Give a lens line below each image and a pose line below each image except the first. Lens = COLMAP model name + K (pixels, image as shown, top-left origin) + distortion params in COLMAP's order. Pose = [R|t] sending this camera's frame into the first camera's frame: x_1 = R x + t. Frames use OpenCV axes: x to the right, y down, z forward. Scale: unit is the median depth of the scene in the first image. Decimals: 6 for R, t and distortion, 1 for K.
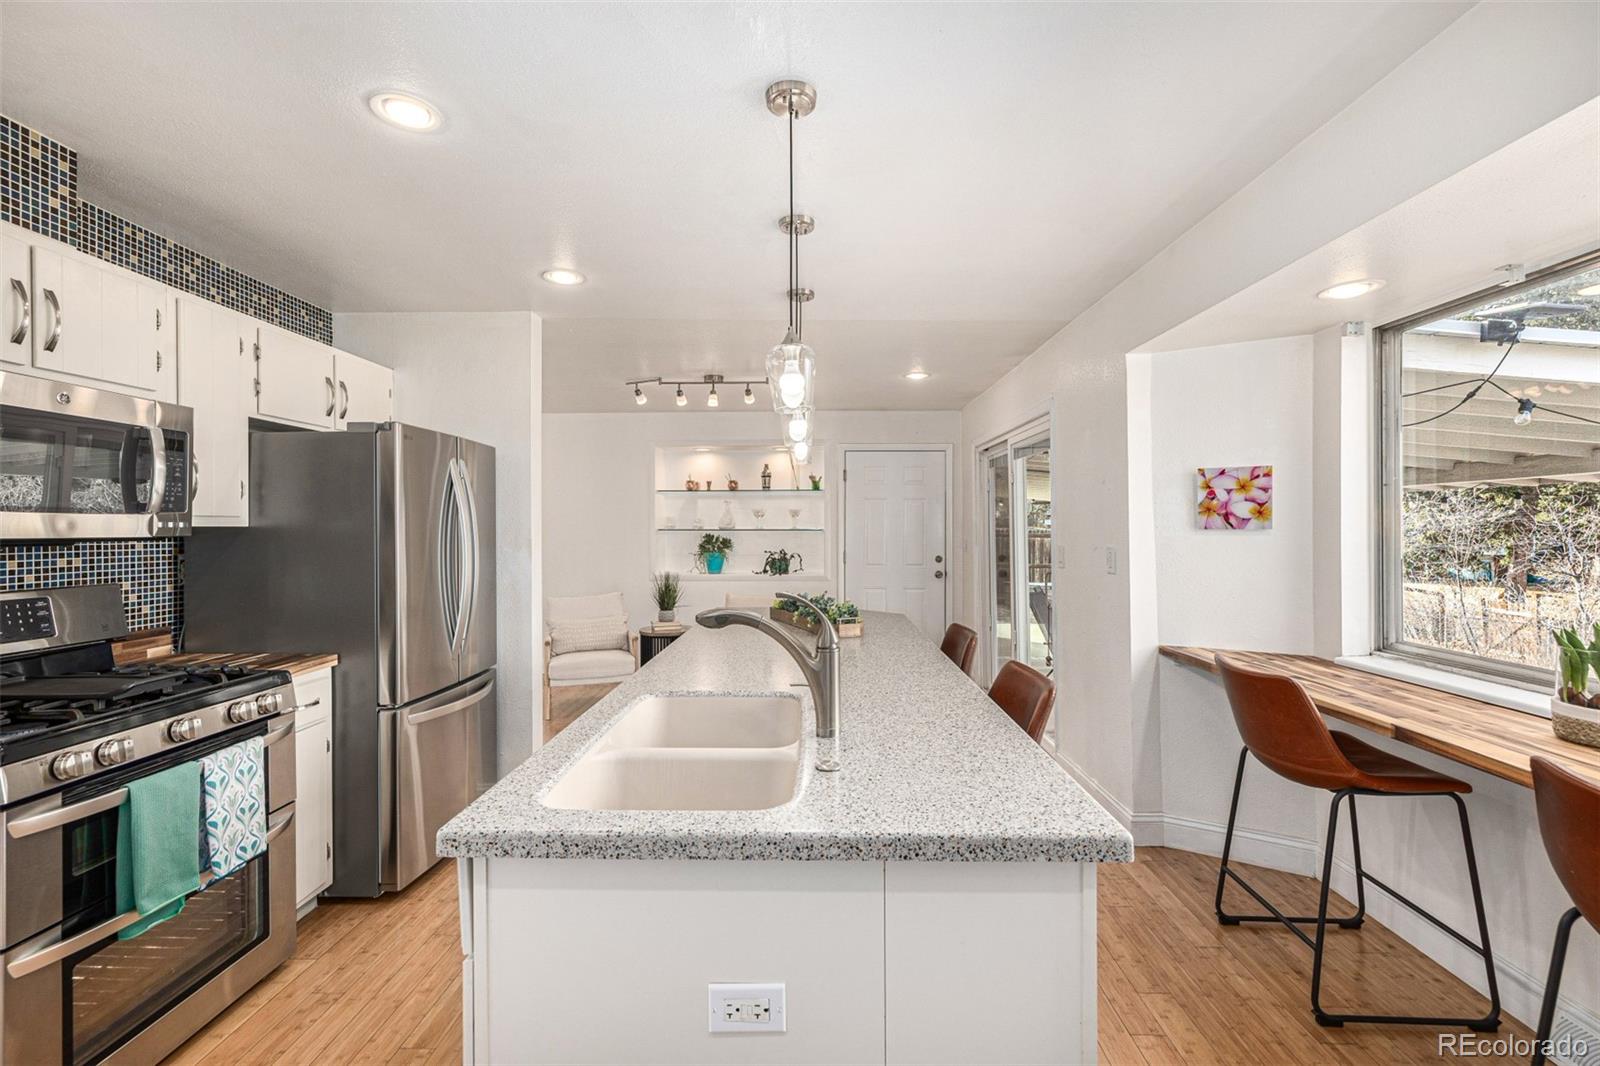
lens RADIAL K [[676.0, 0, 795.4], [0, 676.0, 529.3], [0, 0, 1]] dist [0.003243, 0.000373]
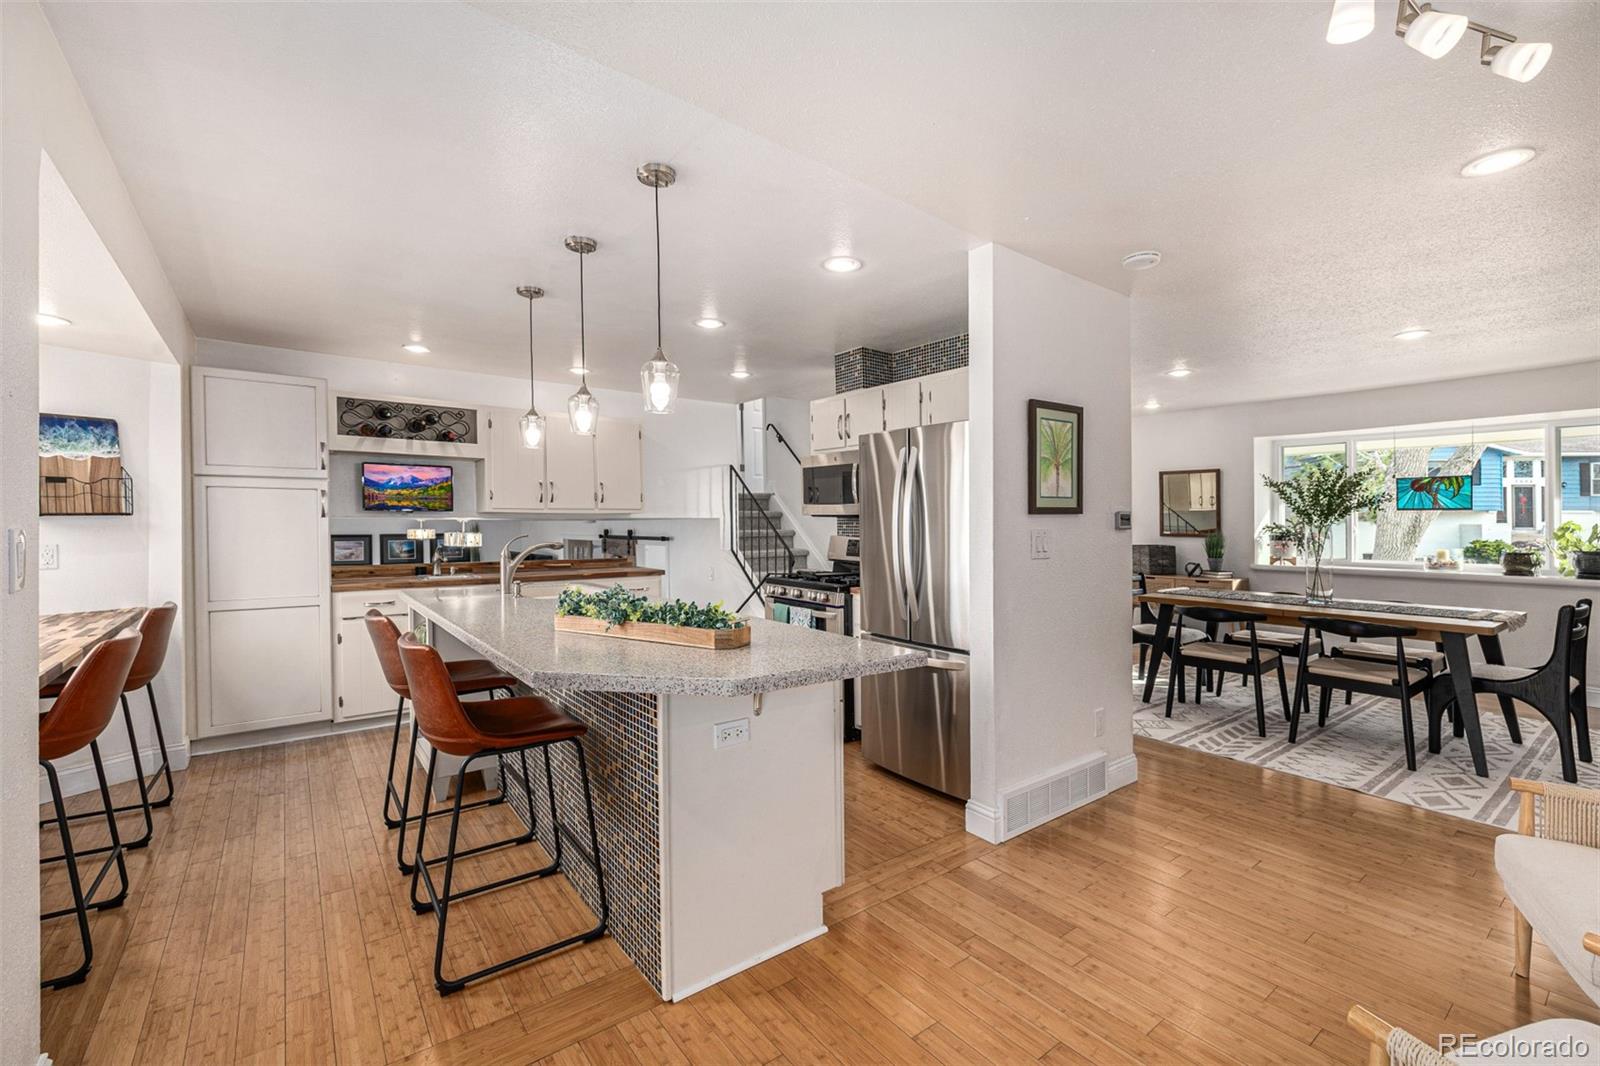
lens RADIAL K [[676.0, 0, 790.4], [0, 676.0, 522.5], [0, 0, 1]] dist [0.003243, 0.000373]
pose [[-0.782395, 0.000243, -0.622783, 0.450070], [-0.002322, 0.999992, 0.003307, 0.027507], [0.622779, 0.004034, -0.782388, 2.125560]]
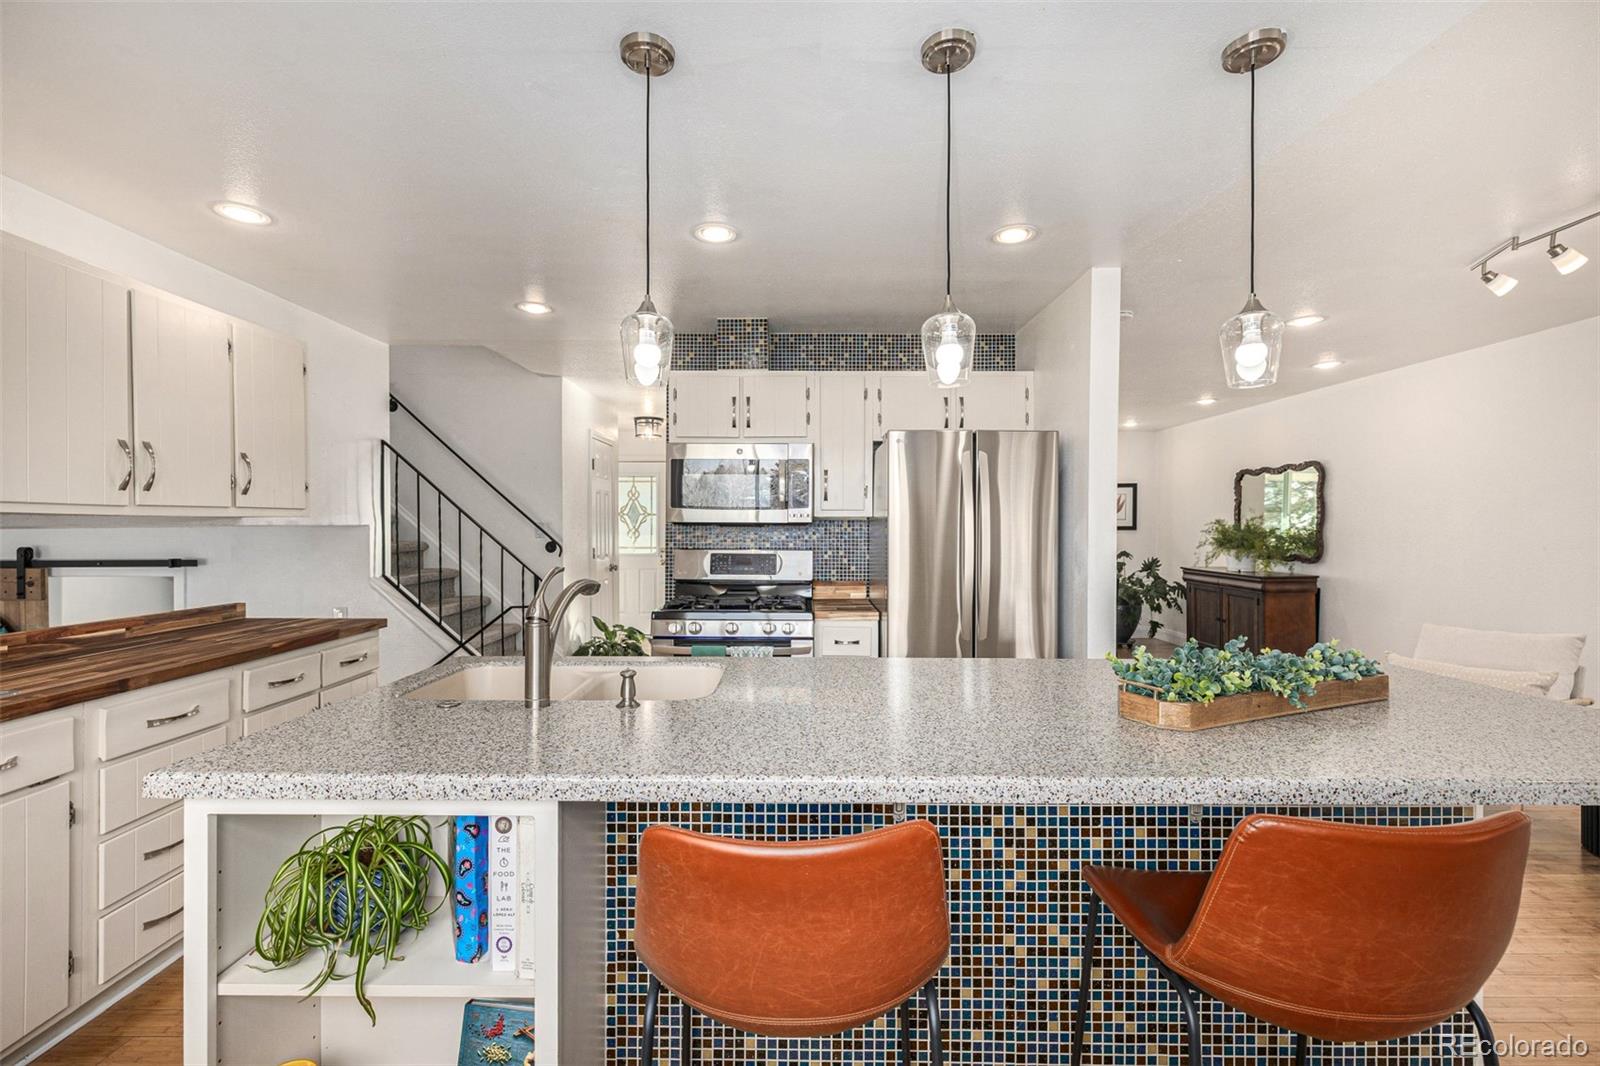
lens RADIAL K [[676.0, 0, 792.0], [0, 676.0, 530.3], [0, 0, 1]] dist [0.003243, 0.000373]
pose [[0.016883, 0.008625, -0.999820, 0.663014], [-0.003867, 0.999956, 0.008561, 0.013777], [0.999850, 0.003722, 0.016916, 0.834560]]
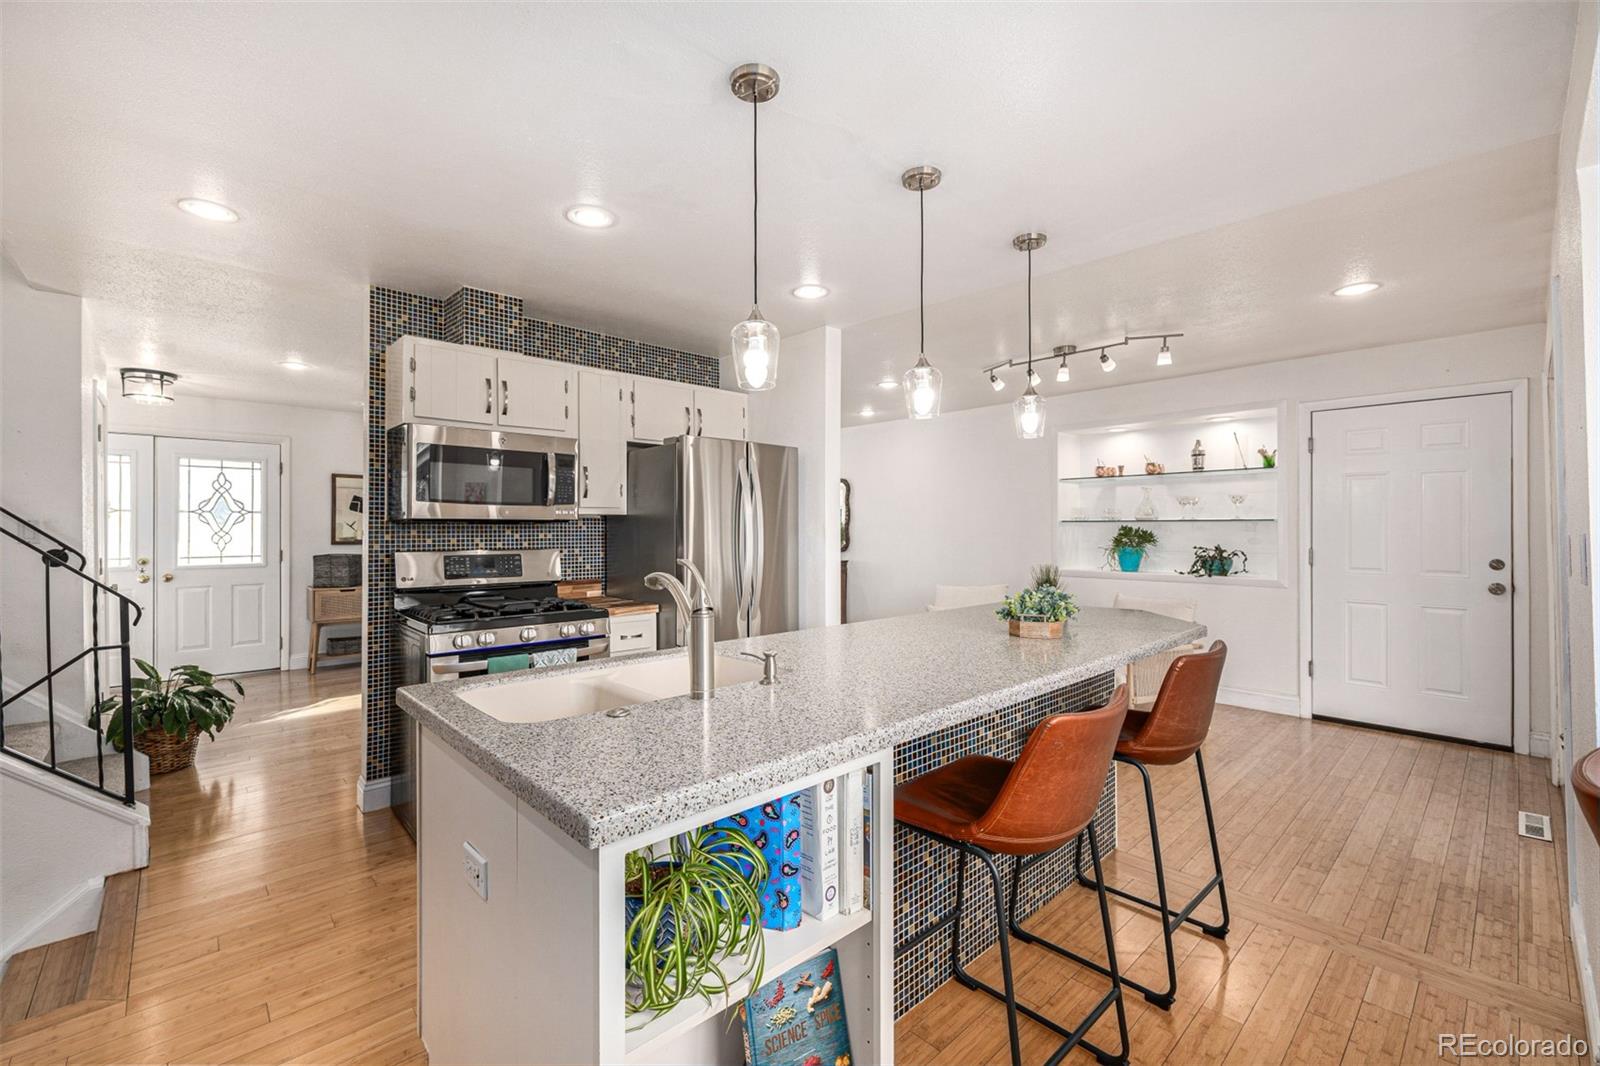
lens RADIAL K [[676.0, 0, 793.3], [0, 676.0, 526.5], [0, 0, 1]] dist [0.003243, 0.000373]
pose [[0.697691, -0.002356, -0.716395, 0.537441], [0.000116, 0.999995, -0.003175, 0.027818], [0.716399, 0.002132, 0.697688, 0.231659]]
